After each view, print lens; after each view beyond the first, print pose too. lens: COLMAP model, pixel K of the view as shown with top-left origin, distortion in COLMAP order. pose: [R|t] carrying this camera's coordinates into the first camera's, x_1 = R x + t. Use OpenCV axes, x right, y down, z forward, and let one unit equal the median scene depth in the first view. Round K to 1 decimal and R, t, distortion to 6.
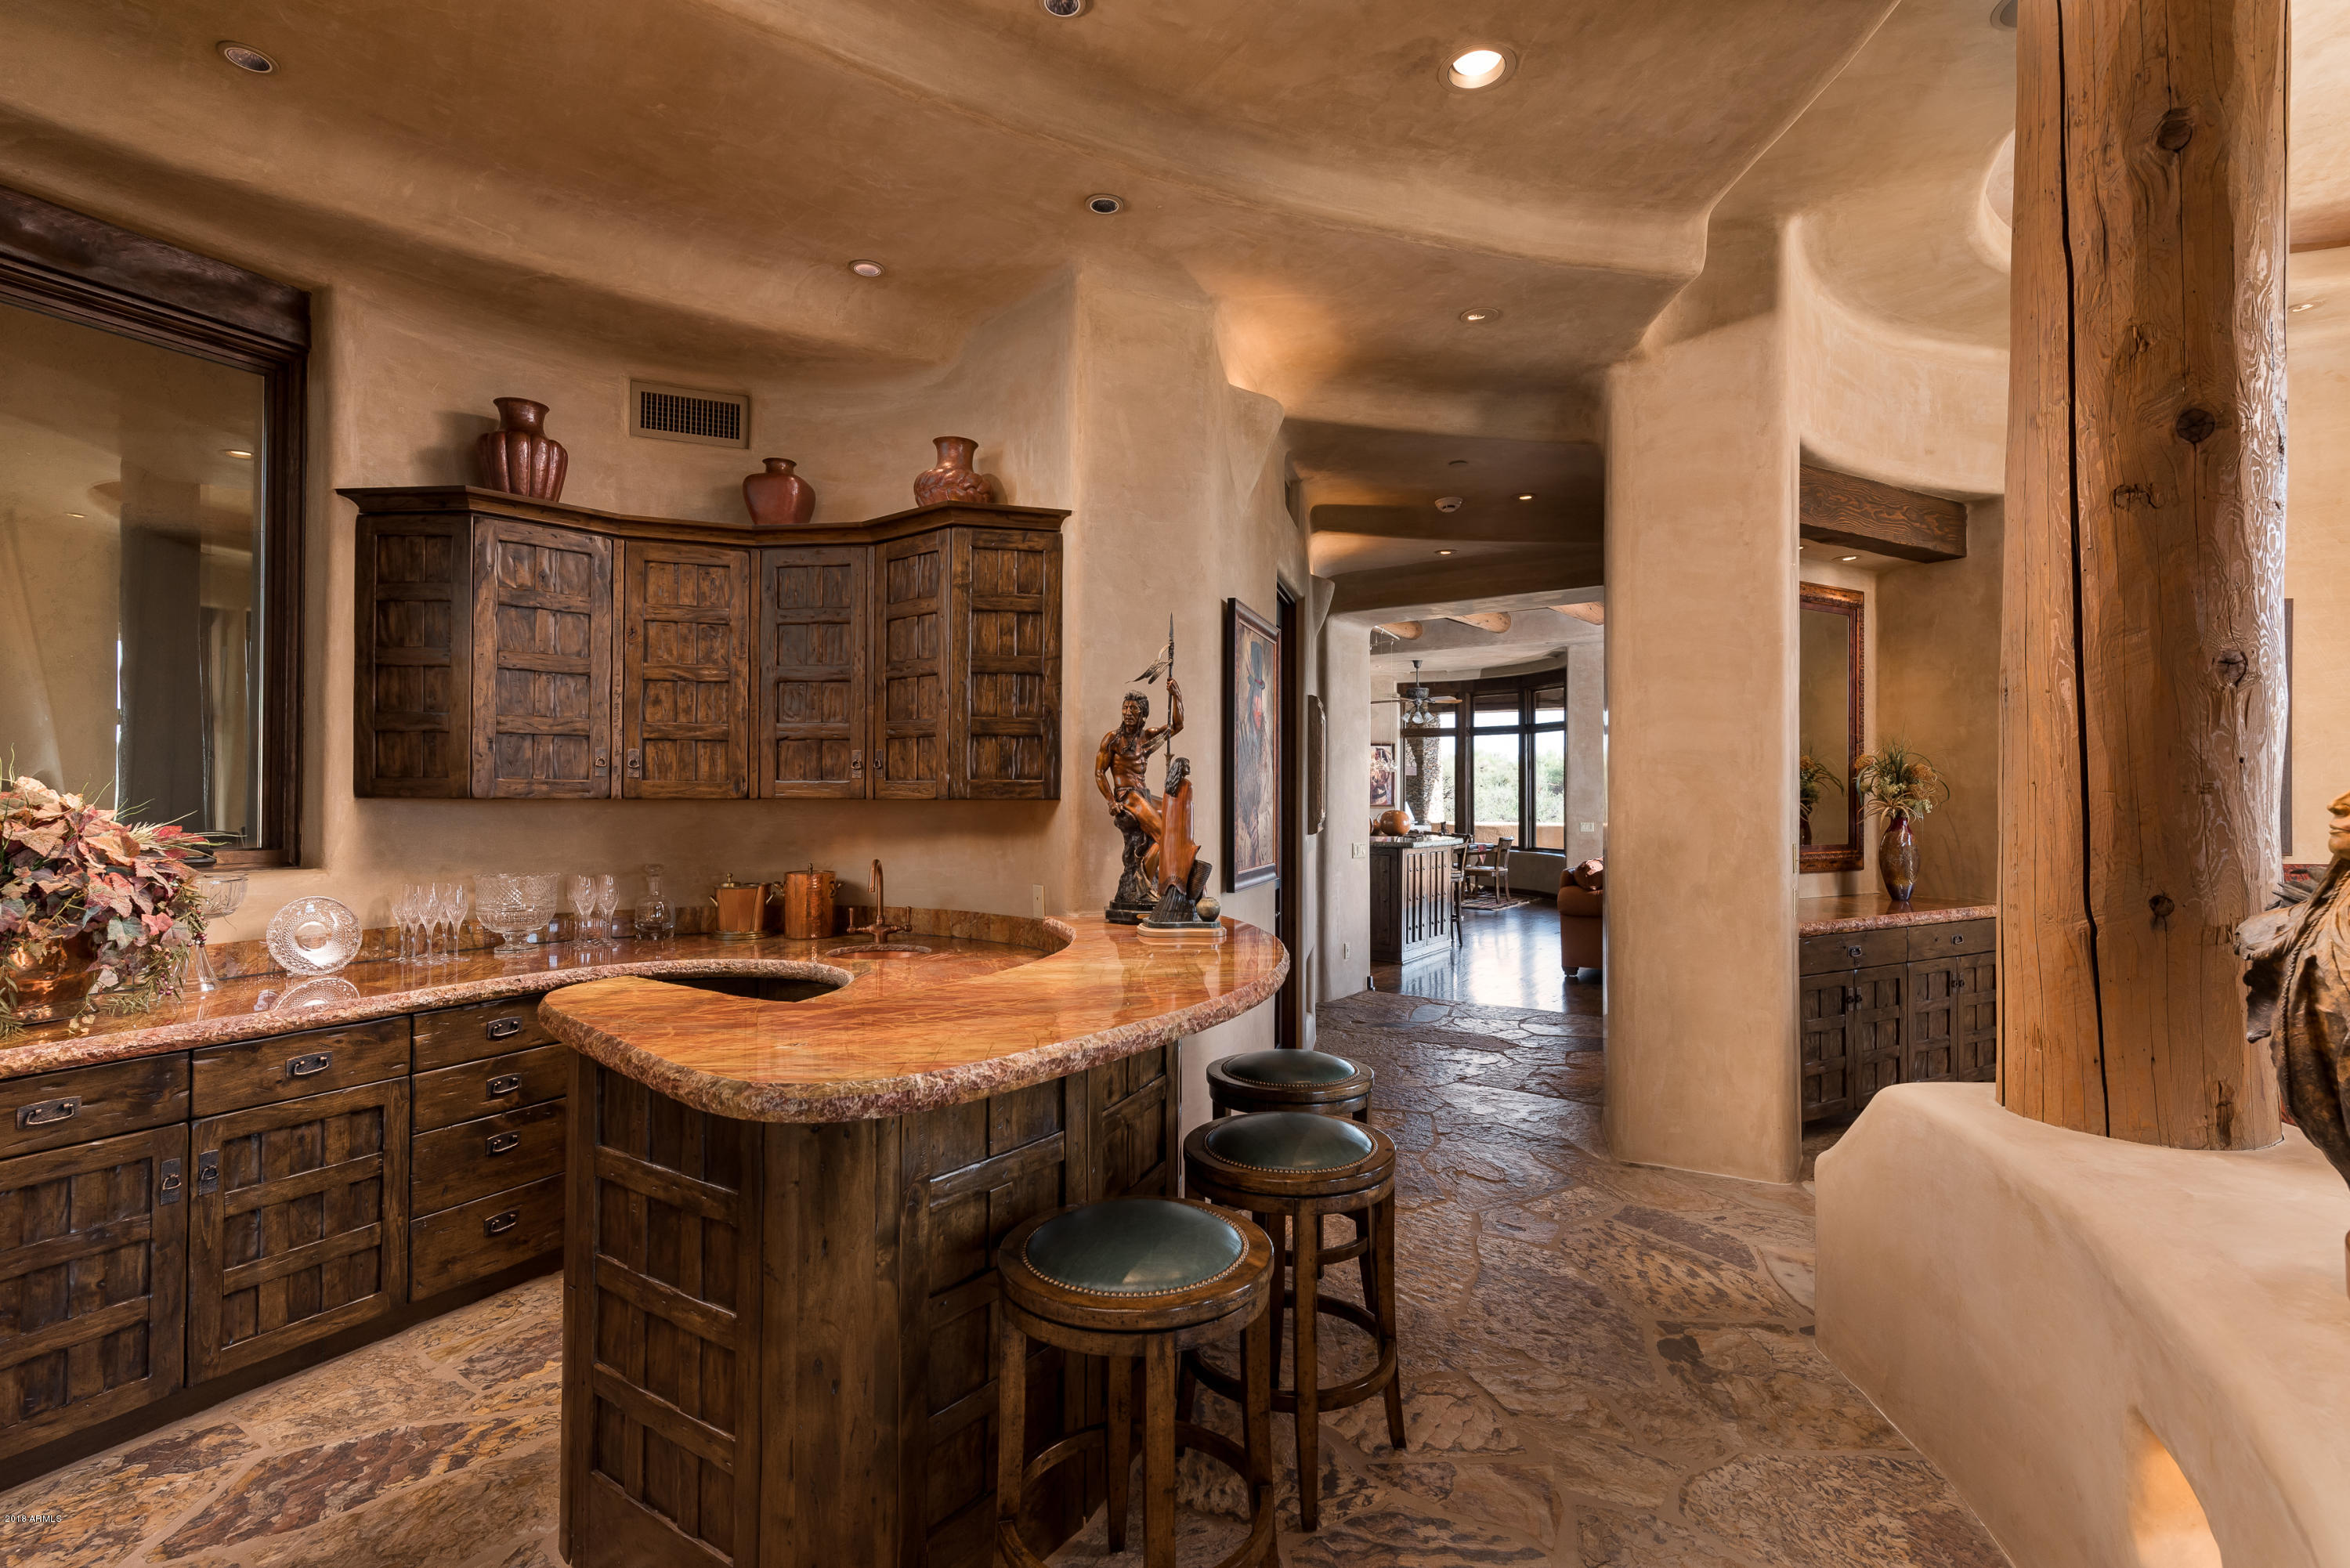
lens RADIAL K [[1055.8, 0, 1178.2], [0, 1055.8, 790.4], [0, 0, 1]] dist [-0.000842, -0.000622]
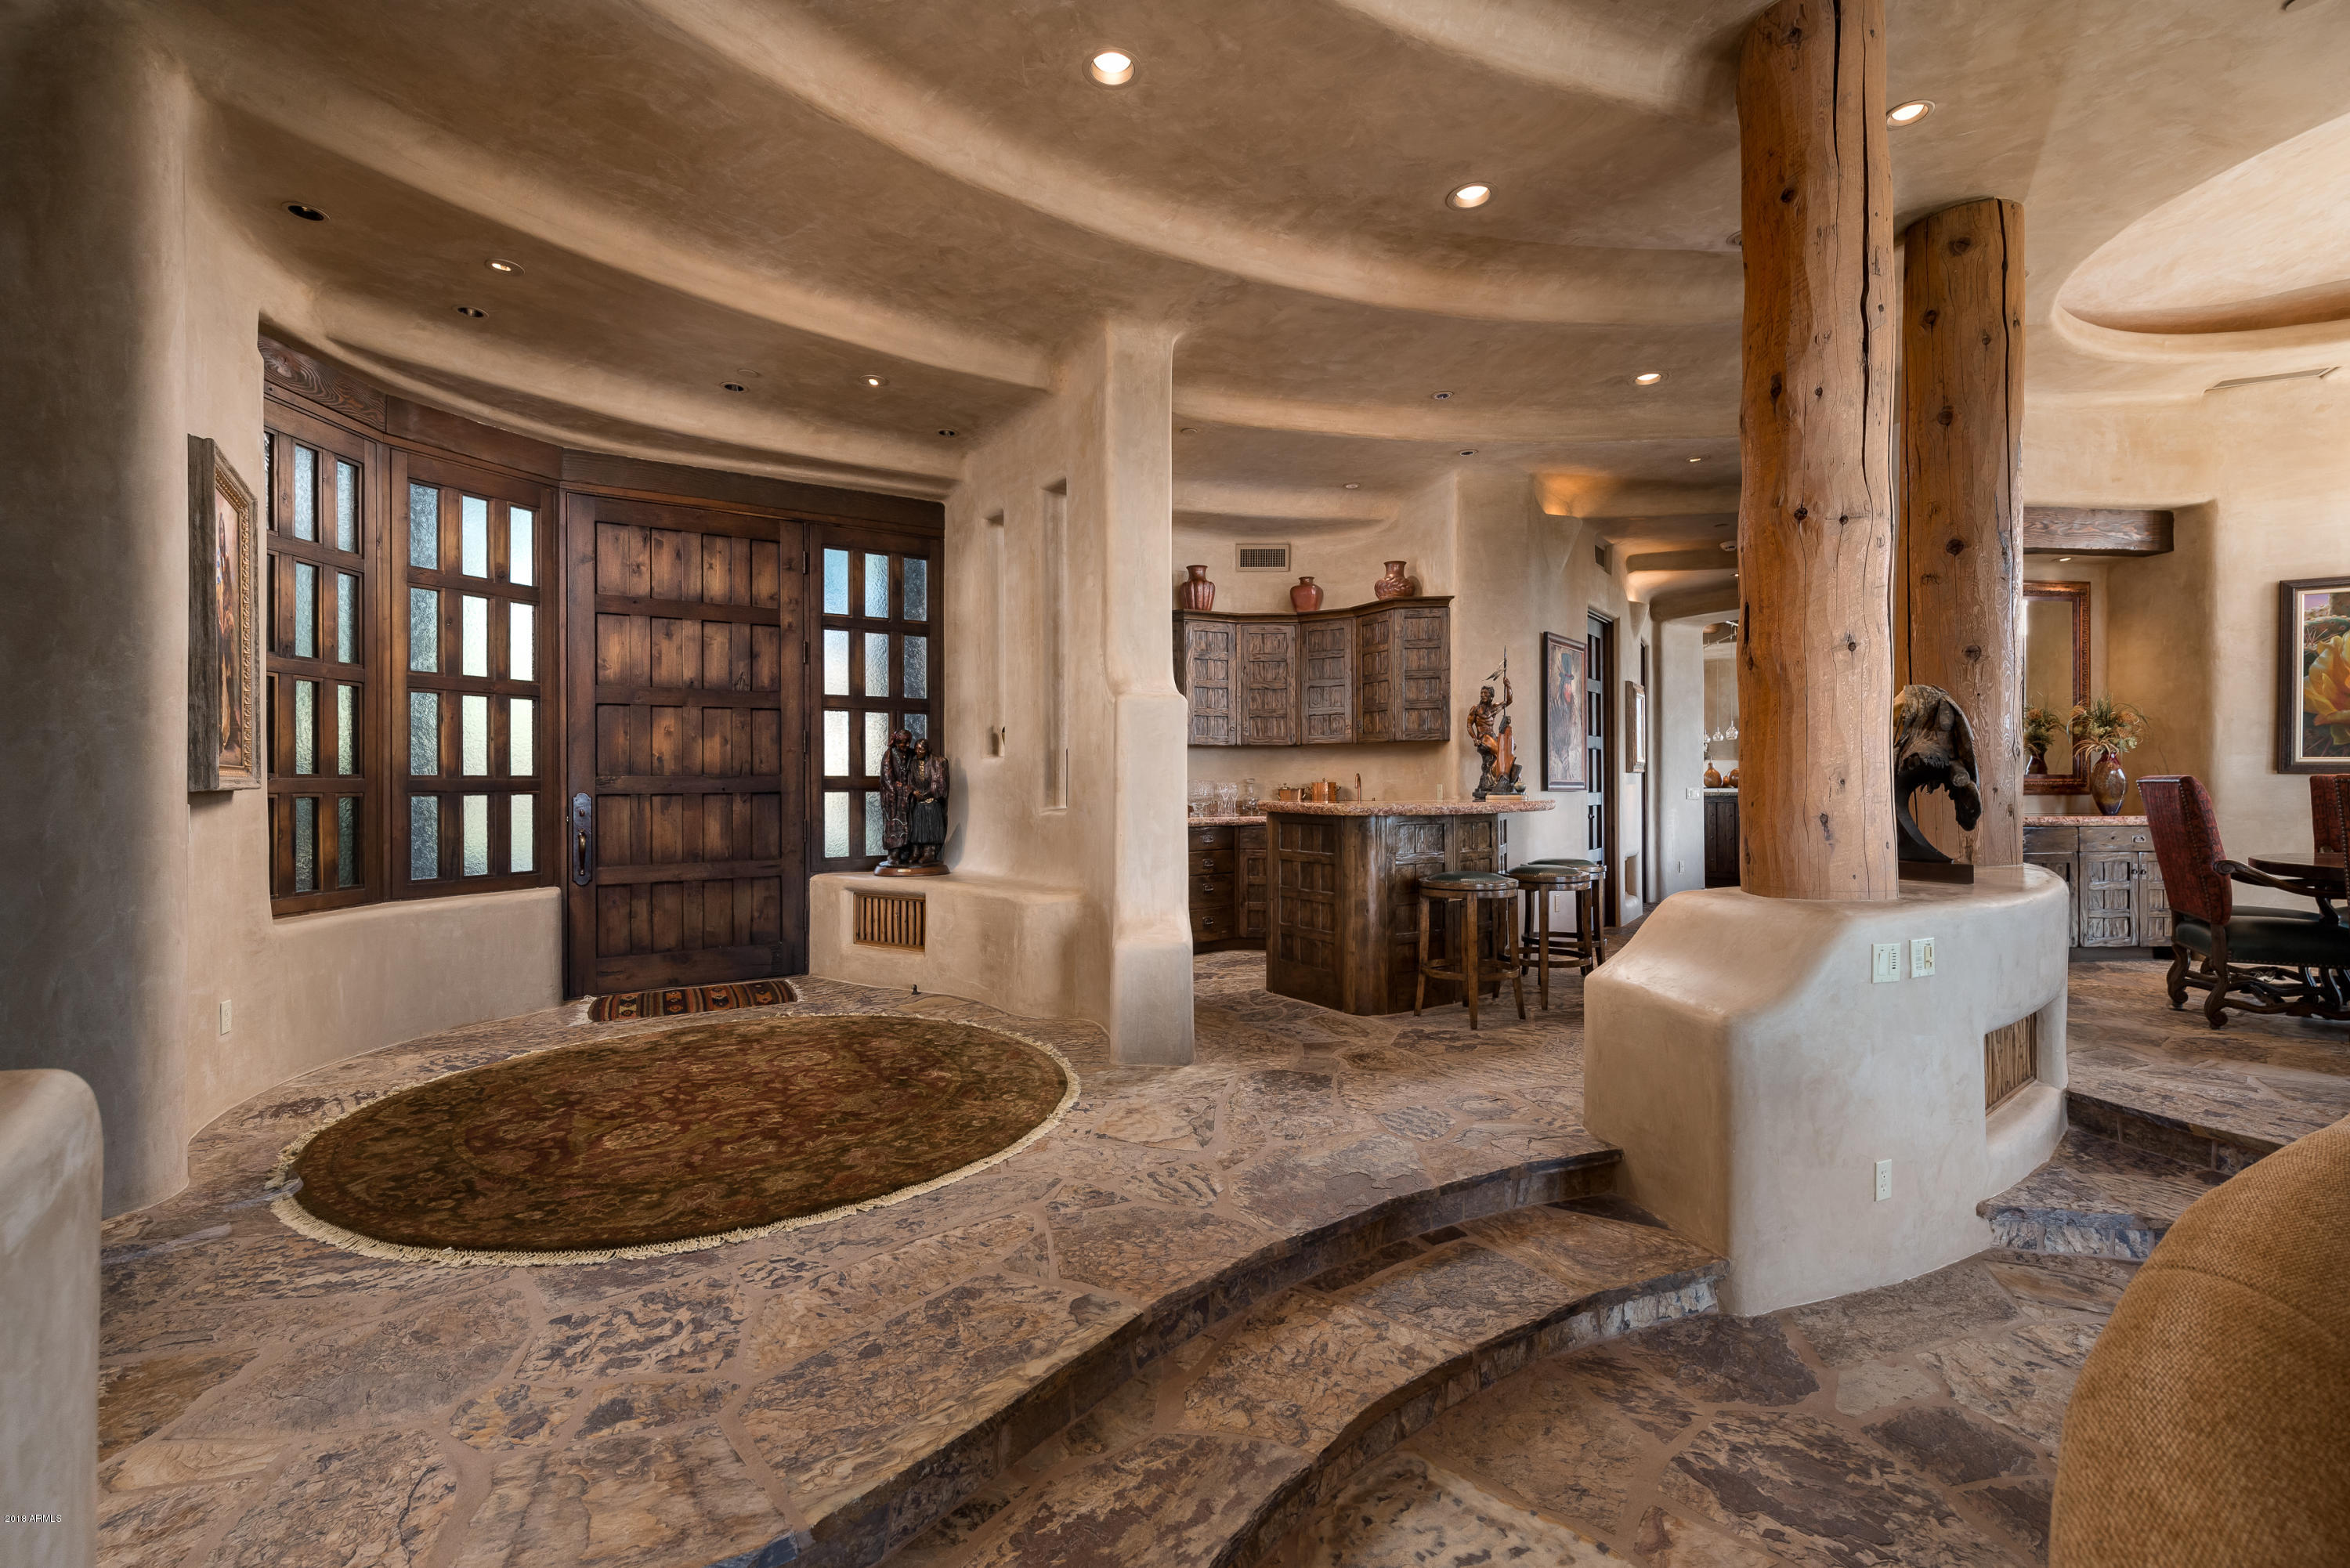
lens RADIAL K [[1023.2, 0, 1163.1], [0, 1023.2, 794.5], [0, 0, 1]] dist [0.000502, 0.000445]
pose [[0.916762, -0.003679, -0.399417, 0.164543], [0.007078, 0.999950, 0.007034, 0.093231], [0.399372, -0.009276, 0.916742, -0.993577]]
